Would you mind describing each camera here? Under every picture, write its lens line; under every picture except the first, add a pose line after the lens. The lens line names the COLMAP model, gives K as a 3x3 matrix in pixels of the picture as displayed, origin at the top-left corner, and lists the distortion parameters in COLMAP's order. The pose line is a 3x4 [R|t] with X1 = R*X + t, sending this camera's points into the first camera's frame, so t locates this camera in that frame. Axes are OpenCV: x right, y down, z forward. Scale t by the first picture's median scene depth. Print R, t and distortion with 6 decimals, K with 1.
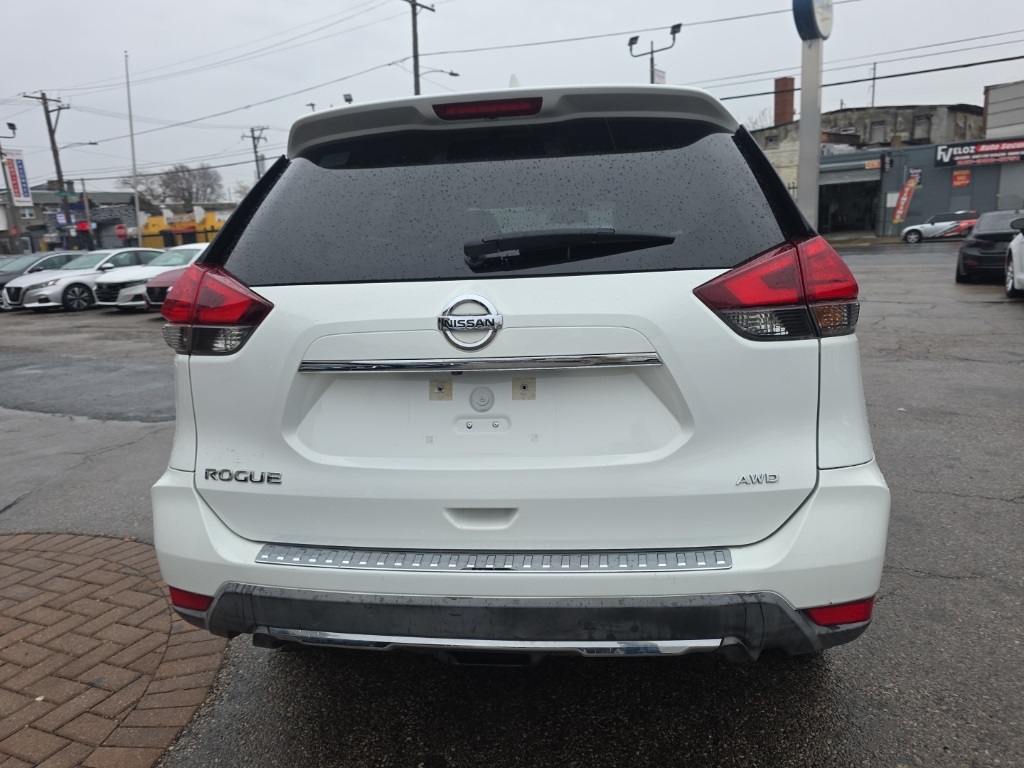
lens RADIAL K [[719.4, 0, 518.0], [0, 719.4, 410.1], [0, 0, 1]] dist [0.039461, -0.035590]
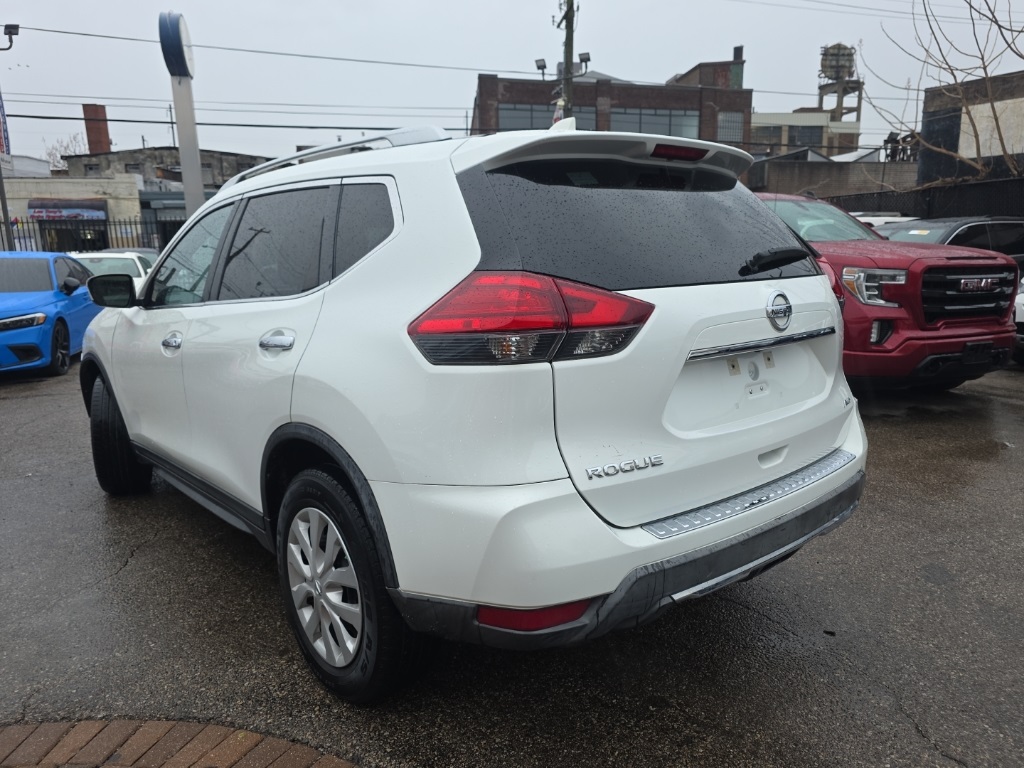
lens RADIAL K [[729.2, 0, 513.9], [0, 729.2, 418.9], [0, 0, 1]] dist [0.028791, -0.032799]
pose [[0.662359, -0.132155, 0.737439, -0.096581], [0.161539, 0.986358, 0.031671, -0.002971], [-0.731564, 0.098147, 0.674671, 0.029753]]
